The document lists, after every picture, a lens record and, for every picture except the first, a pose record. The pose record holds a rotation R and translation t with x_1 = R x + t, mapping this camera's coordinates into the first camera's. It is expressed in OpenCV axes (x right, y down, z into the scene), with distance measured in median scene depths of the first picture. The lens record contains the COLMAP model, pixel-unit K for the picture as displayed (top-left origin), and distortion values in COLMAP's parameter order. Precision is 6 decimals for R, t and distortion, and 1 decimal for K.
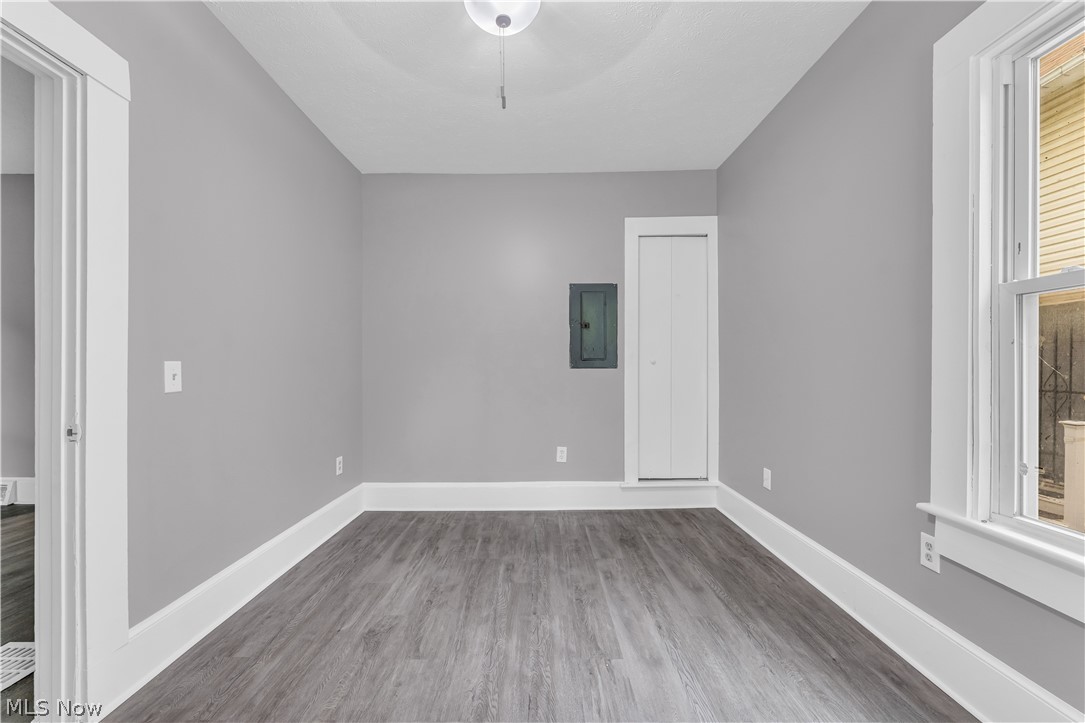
lens RADIAL K [[437.2, 0, 534.4], [0, 437.2, 368.4], [0, 0, 1]] dist [-0.013243, -0.000282]
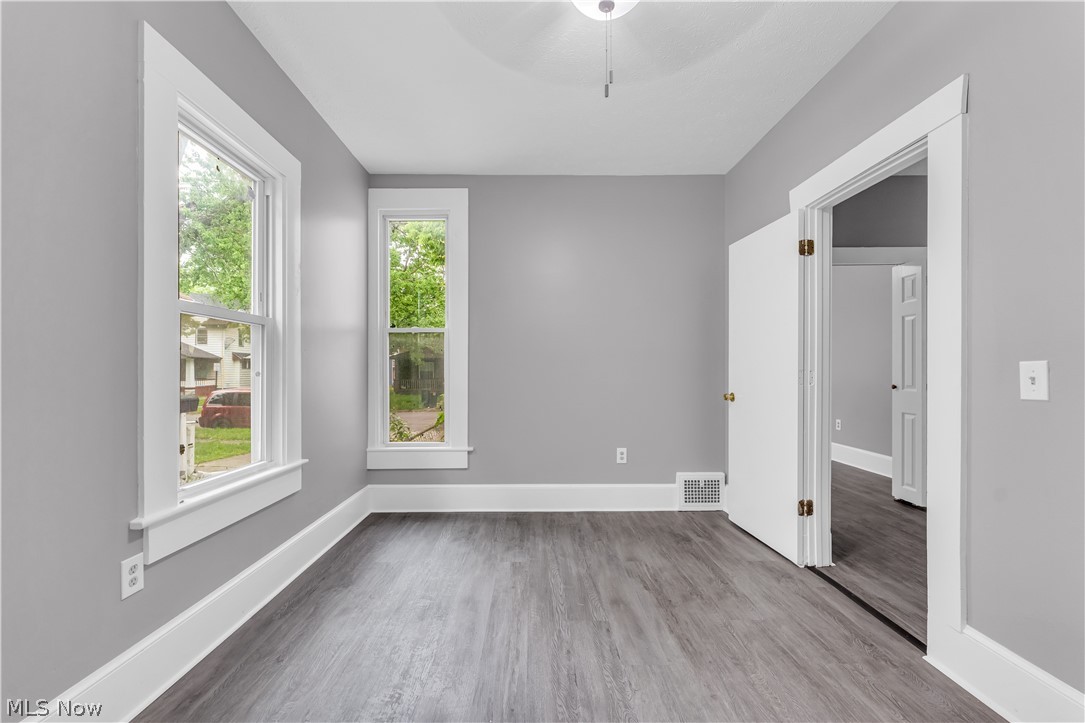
lens RADIAL K [[437.2, 0, 534.4], [0, 437.2, 368.4], [0, 0, 1]] dist [-0.013243, -0.000282]
pose [[-0.999915, -0.000268, -0.013016, 0.099736], [-0.000206, 0.999989, -0.004777, 0.001349], [0.013017, -0.004774, -0.999904, 1.964026]]
